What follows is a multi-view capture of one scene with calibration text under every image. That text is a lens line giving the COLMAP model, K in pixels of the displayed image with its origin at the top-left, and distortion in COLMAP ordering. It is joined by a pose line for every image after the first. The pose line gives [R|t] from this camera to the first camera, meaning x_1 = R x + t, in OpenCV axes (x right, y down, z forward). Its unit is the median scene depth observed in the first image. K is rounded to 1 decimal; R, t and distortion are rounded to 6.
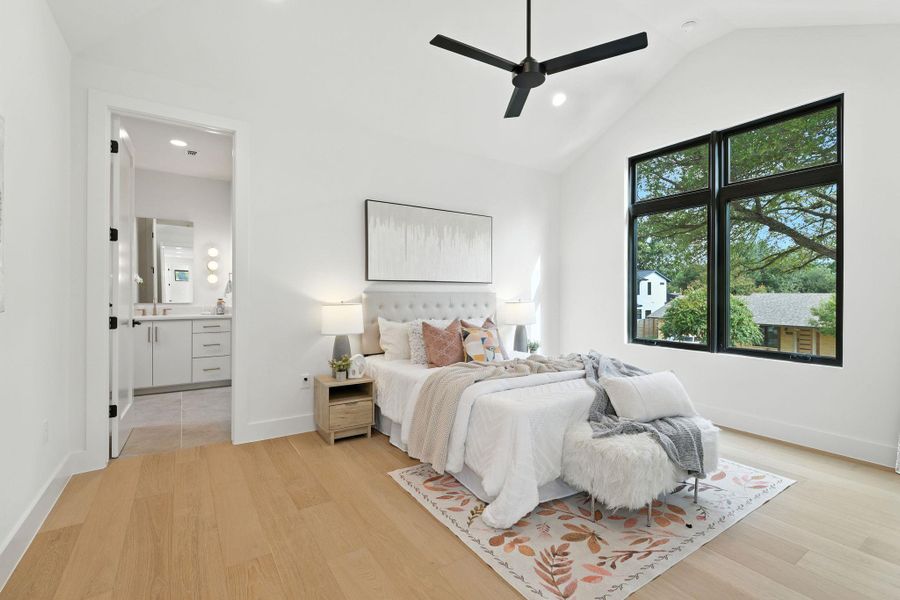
lens RADIAL K [[412.3, 0, 452.5], [0, 412.3, 293.5], [0, 0, 1]] dist [-0.001233, -0.000066]
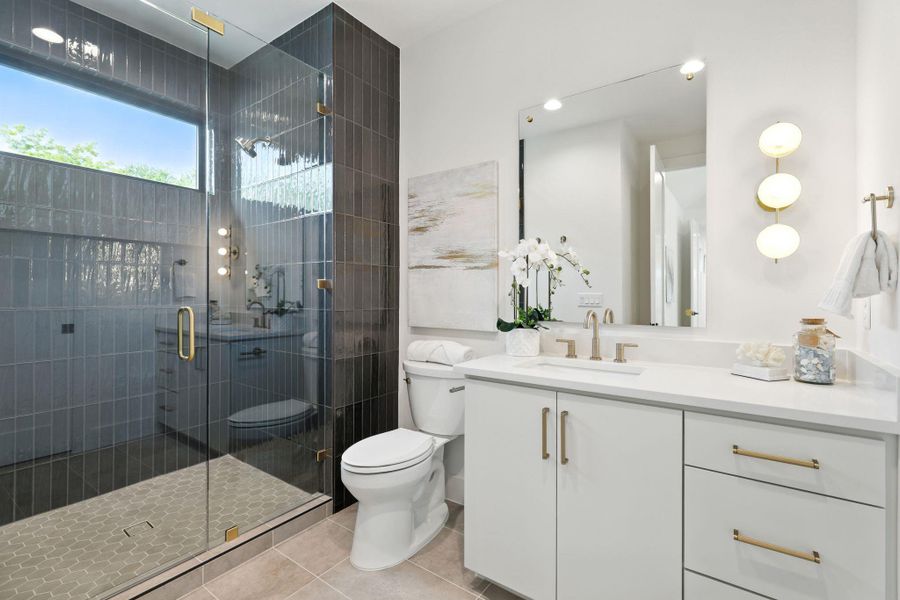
lens RADIAL K [[412.3, 0, 450.8], [0, 412.3, 295.4], [0, 0, 1]] dist [-0.001233, -0.000066]
pose [[0.373424, -0.007813, -0.927628, -0.426742], [-0.005173, 0.999931, -0.010504, 0.002255], [0.927646, 0.008721, 0.373358, 0.725582]]
